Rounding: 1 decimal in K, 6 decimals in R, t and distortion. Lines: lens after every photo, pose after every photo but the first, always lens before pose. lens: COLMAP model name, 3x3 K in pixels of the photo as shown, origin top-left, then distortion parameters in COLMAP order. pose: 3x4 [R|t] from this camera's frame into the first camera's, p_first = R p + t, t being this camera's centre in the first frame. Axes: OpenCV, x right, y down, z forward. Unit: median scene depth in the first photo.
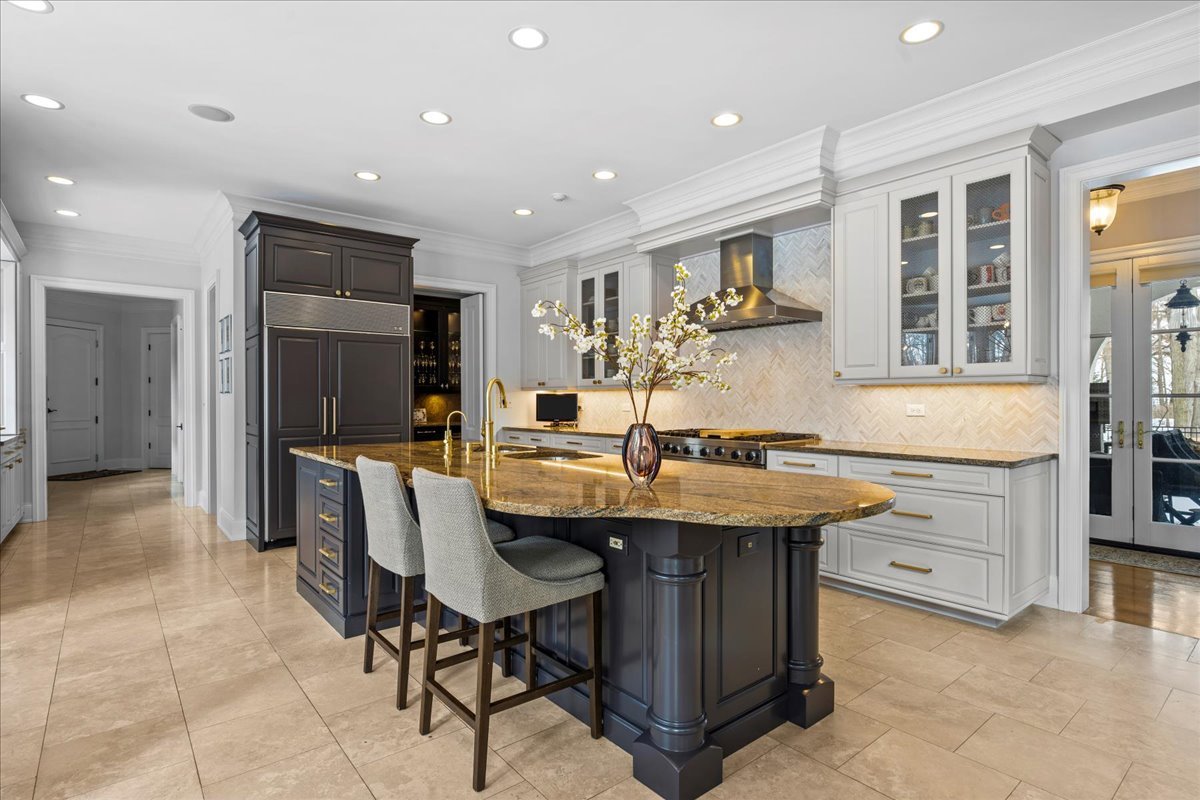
lens RADIAL K [[603.2, 0, 600.0], [0, 603.2, 397.4], [0, 0, 1]] dist [0.000000, -0.000199]
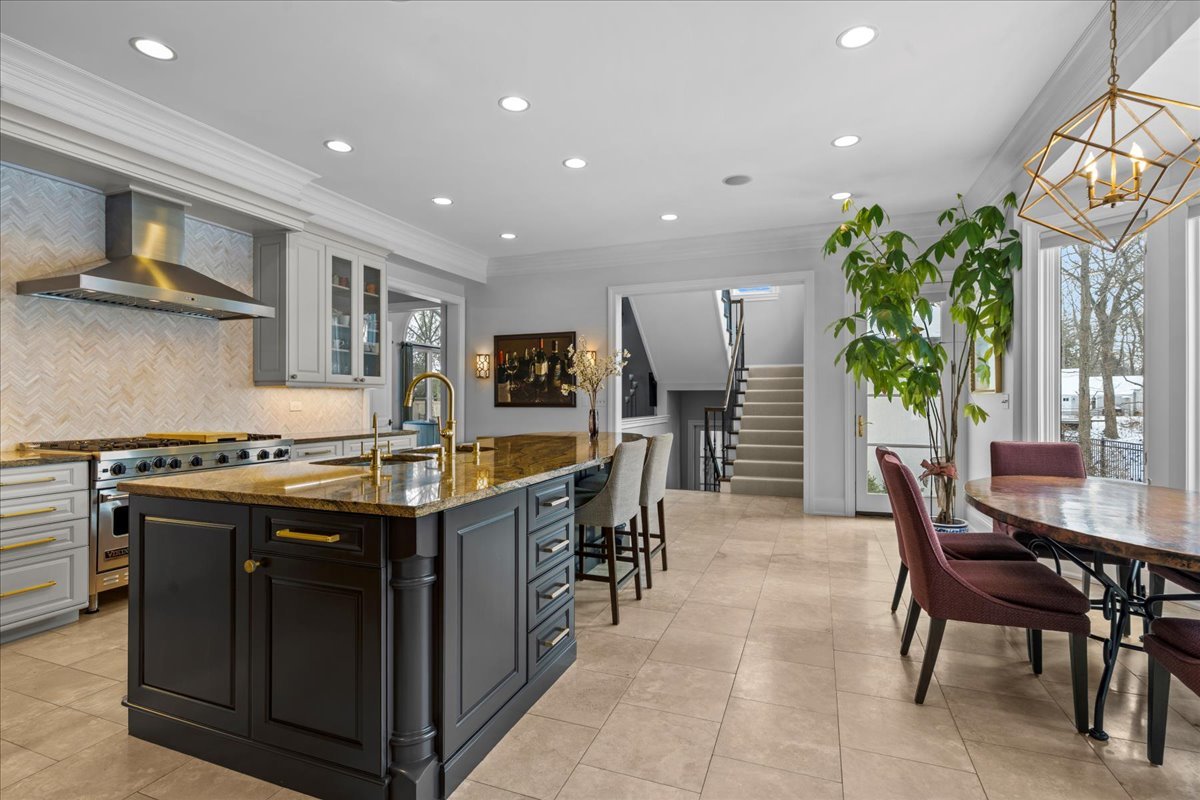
lens RADIAL K [[562.7, 0, 600.6], [0, 562.7, 400.6], [0, 0, 1]] dist [0.000717, 0.000173]
pose [[-0.493167, -0.000302, 0.869935, -0.893107], [-0.001371, 0.999999, -0.000430, 0.008359], [-0.869934, -0.001404, -0.493167, 1.050667]]
